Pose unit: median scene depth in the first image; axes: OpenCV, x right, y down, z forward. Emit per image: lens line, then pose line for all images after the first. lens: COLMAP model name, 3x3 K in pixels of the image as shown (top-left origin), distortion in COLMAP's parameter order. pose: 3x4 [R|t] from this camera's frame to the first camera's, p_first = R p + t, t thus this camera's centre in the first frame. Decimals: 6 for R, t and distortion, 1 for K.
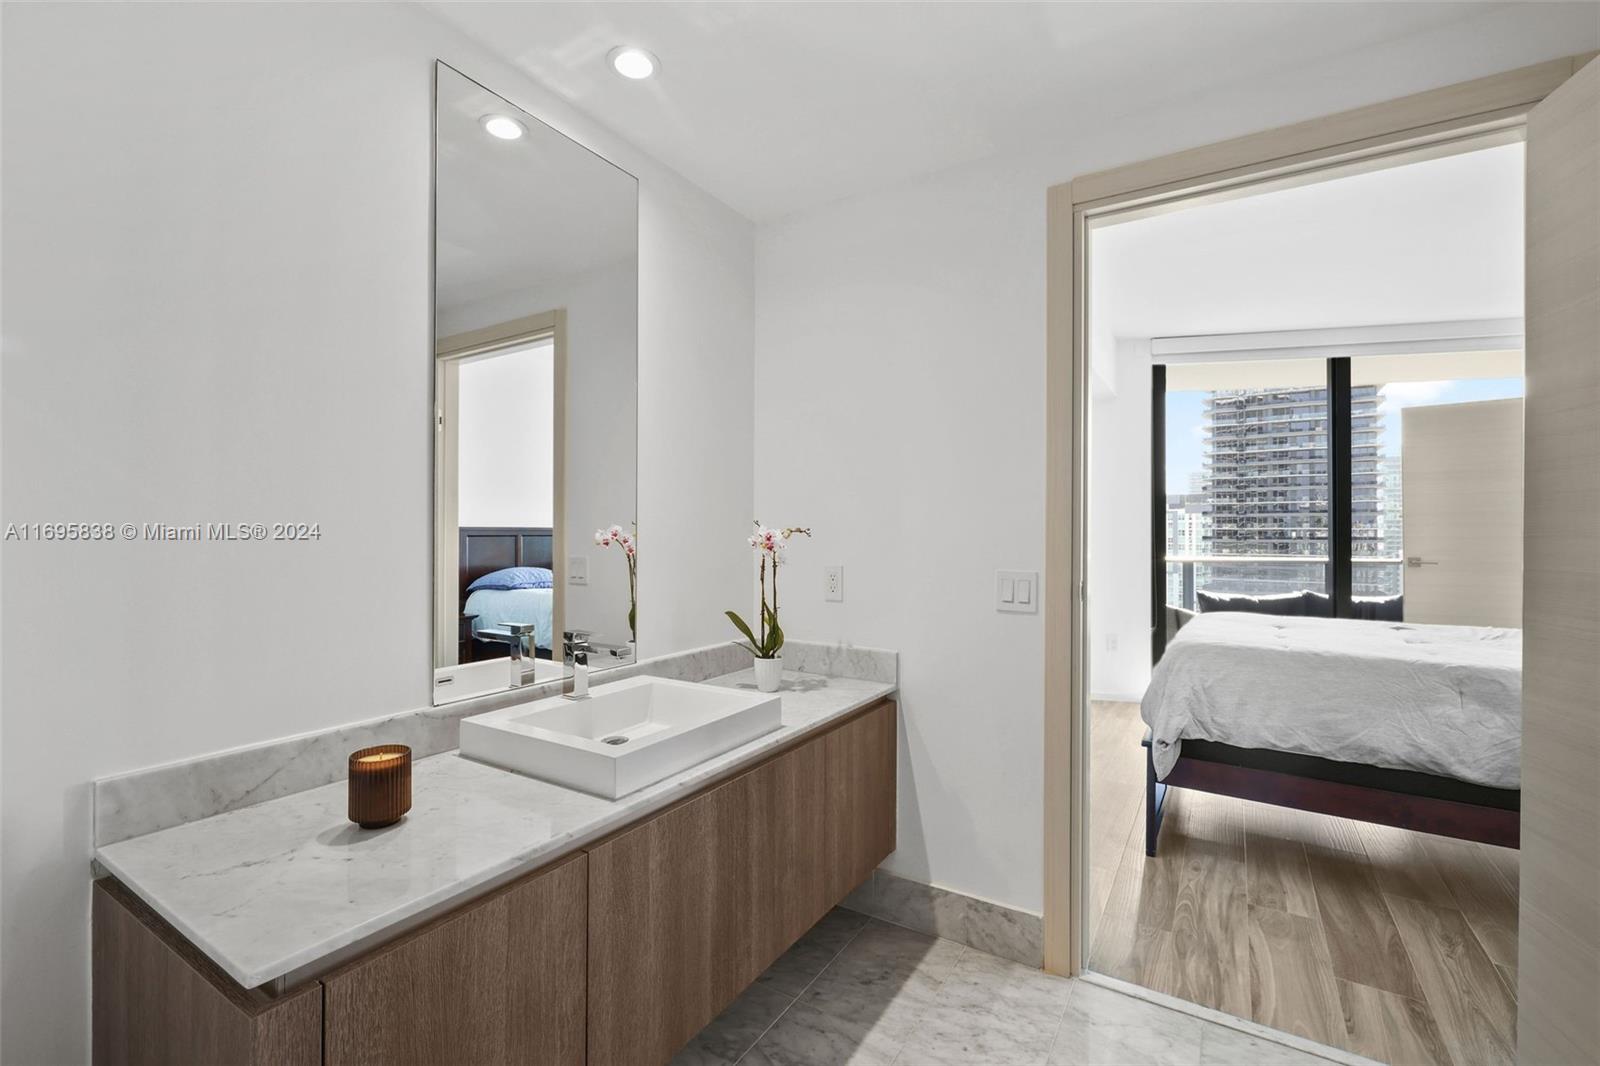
lens RADIAL K [[703.5, 0, 804.3], [0, 703.5, 530.1], [0, 0, 1]] dist [0.008000, 0.003350]
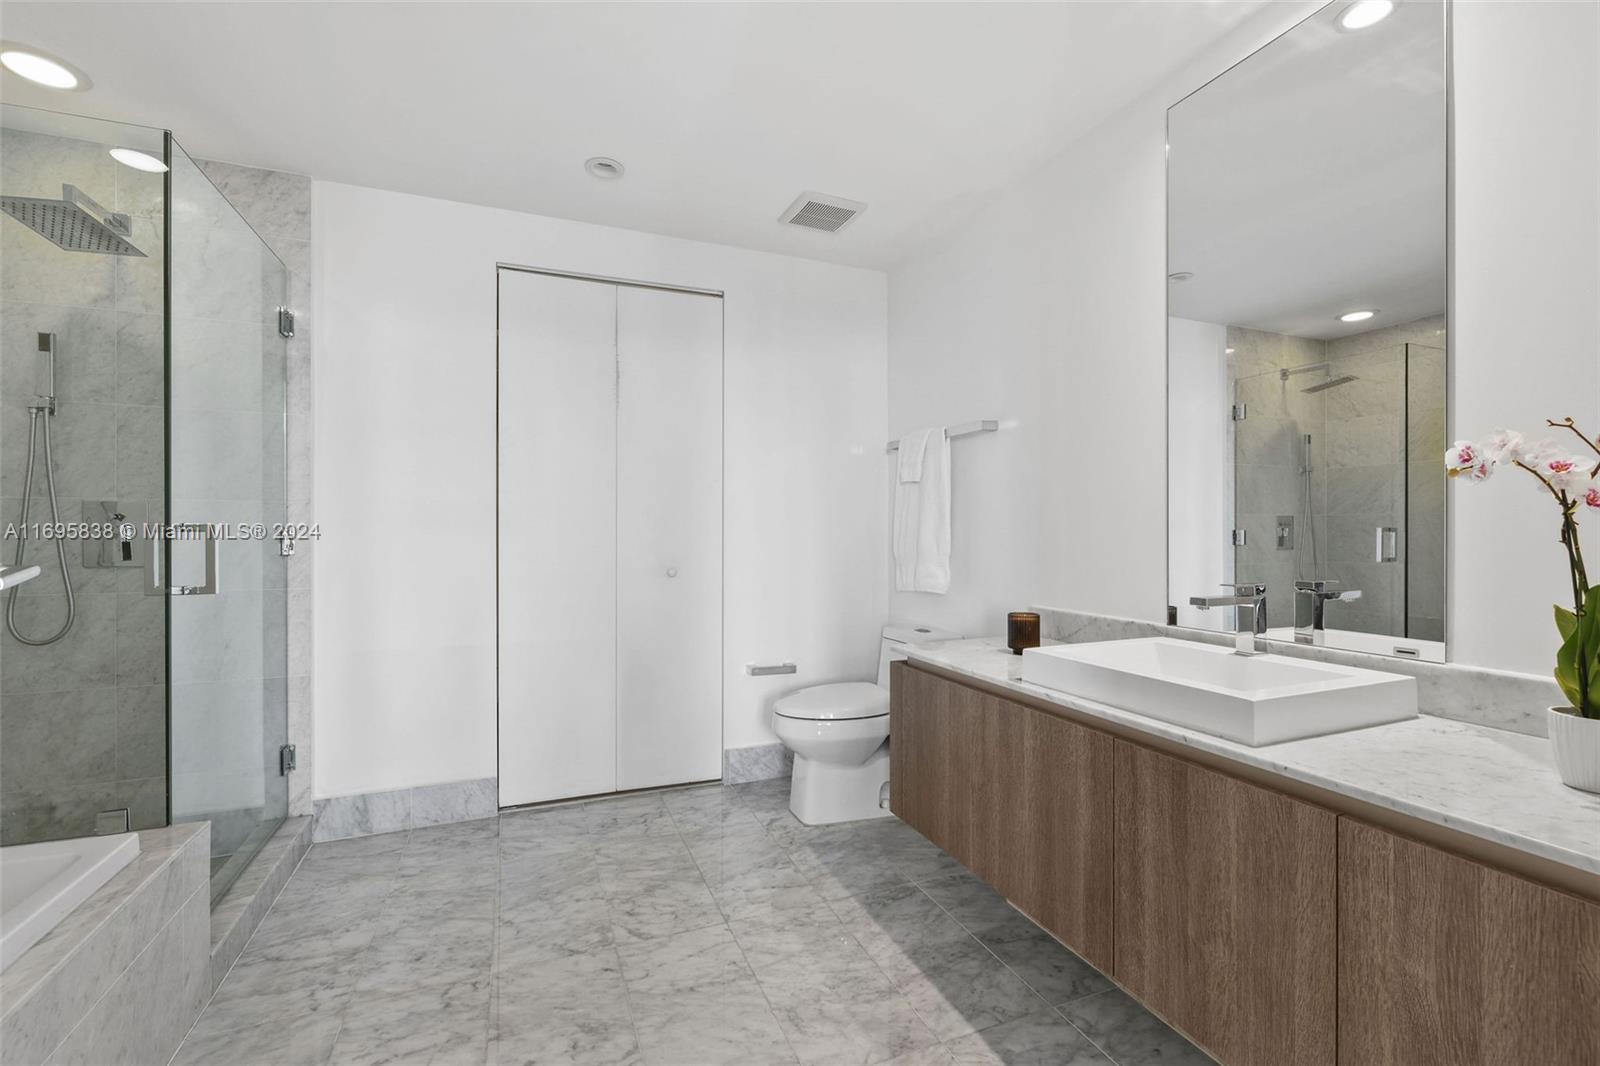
lens RADIAL K [[703.5, 0, 798.7], [0, 703.5, 542.1], [0, 0, 1]] dist [0.008000, 0.003350]
pose [[-0.602701, 0.001745, -0.797966, 0.850279], [-0.000234, 0.999997, 0.002364, 0.095975], [0.797967, 0.001612, -0.602698, 1.189361]]
